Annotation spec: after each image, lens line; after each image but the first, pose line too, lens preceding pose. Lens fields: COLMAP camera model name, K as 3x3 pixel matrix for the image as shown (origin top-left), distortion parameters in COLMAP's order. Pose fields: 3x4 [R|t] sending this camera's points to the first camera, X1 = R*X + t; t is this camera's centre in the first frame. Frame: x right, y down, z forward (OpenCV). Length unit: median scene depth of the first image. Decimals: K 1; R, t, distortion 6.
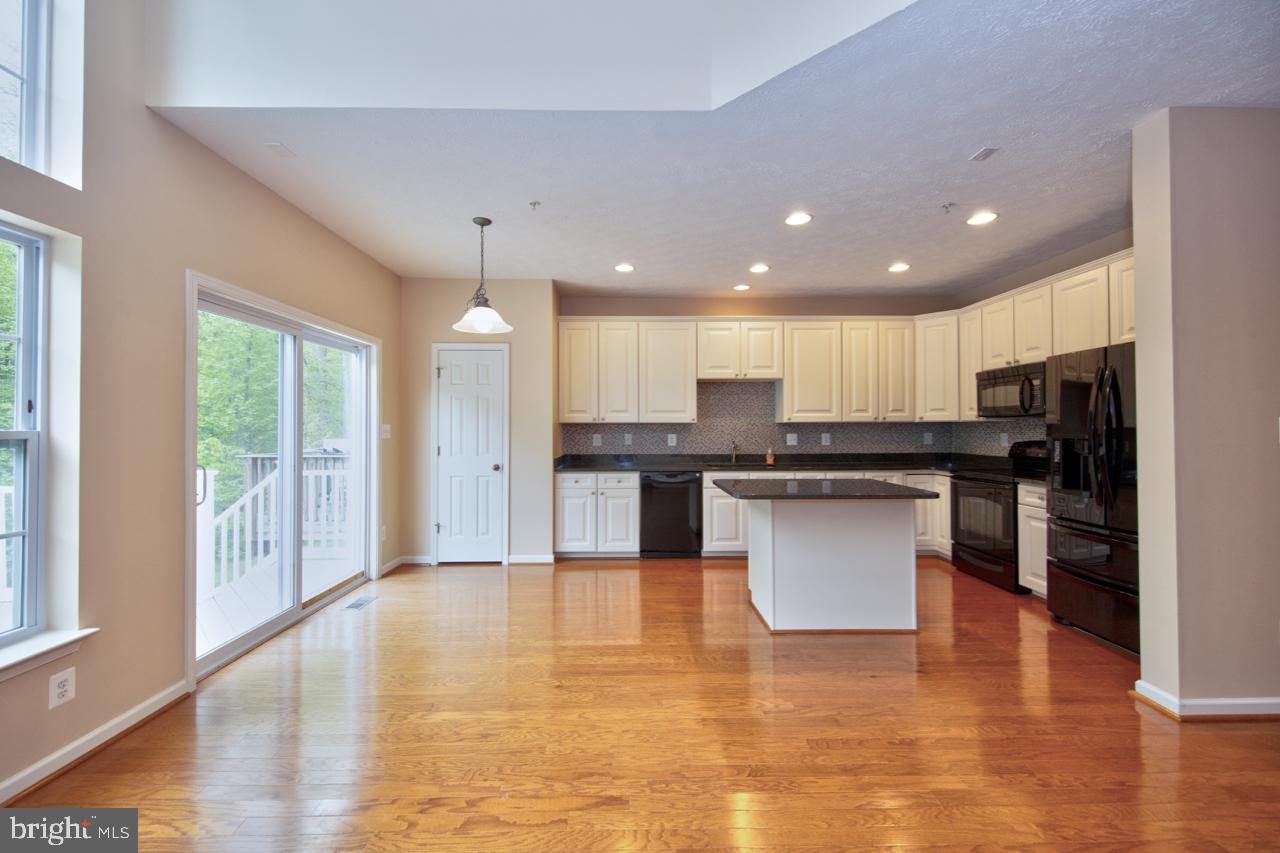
lens RADIAL K [[501.7, 0, 632.9], [0, 501.7, 423.2], [0, 0, 1]] dist [0.006228, -0.000778]
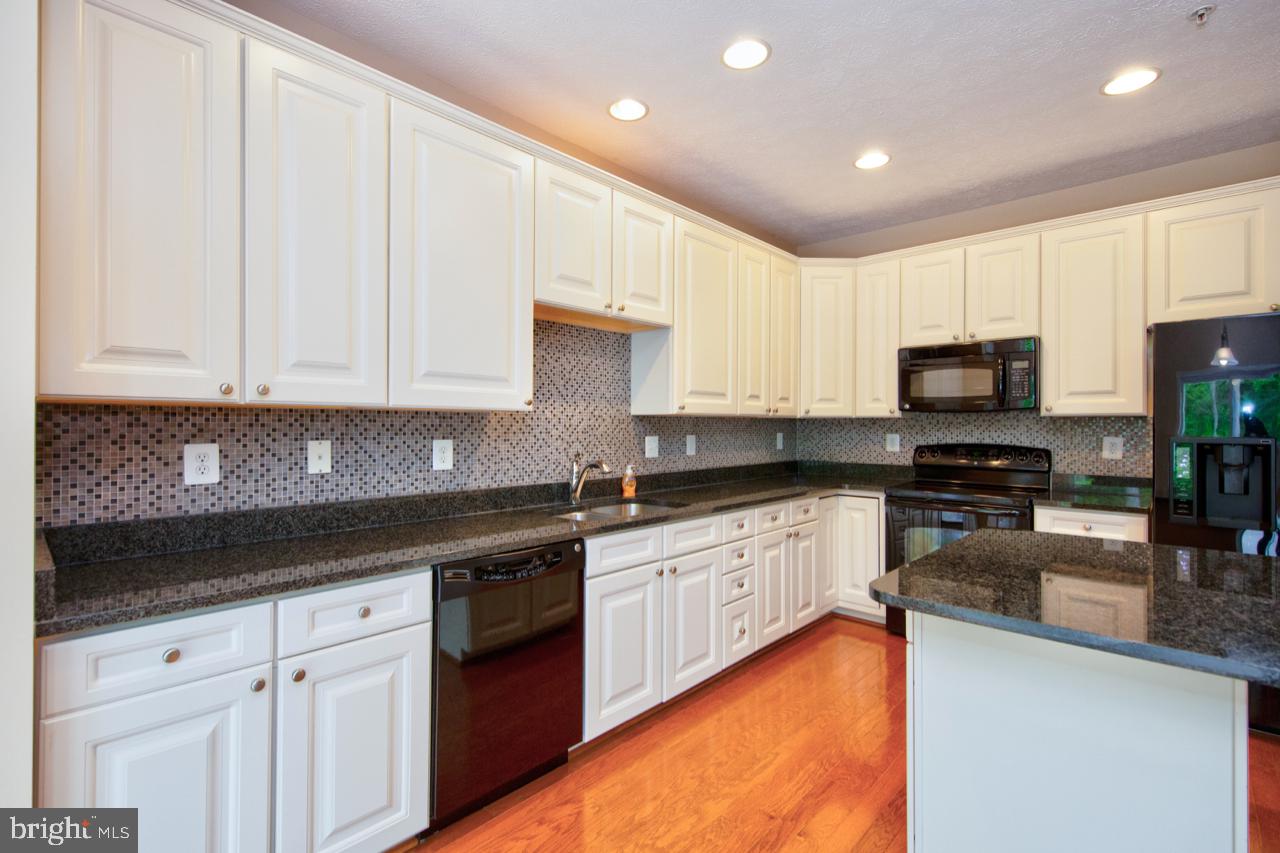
lens RADIAL K [[579.1, 0, 626.0], [0, 579.1, 423.7], [0, 0, 1]] dist [0.012170, -0.002062]
pose [[0.692997, 0.006029, 0.720916, -0.161840], [-0.012722, 0.999912, 0.003866, 0.006680], [-0.720829, -0.011850, 0.693012, 0.669090]]
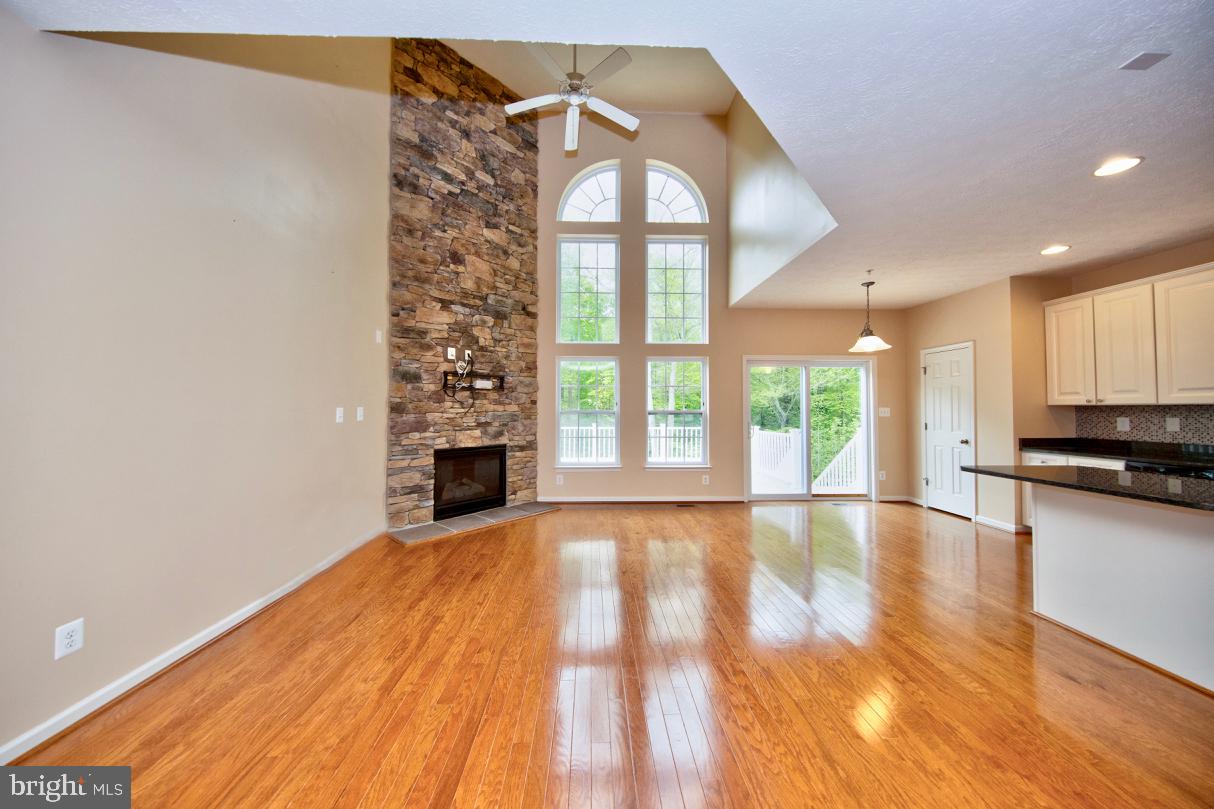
lens RADIAL K [[395.3, 0, 602.2], [0, 395.3, 400.6], [0, 0, 1]] dist [0.001313, -0.000046]
pose [[0.013675, -0.020915, -0.999688, 0.694380], [0.007838, 0.999753, -0.020809, -0.000858], [0.999876, -0.007551, 0.013835, 0.080484]]
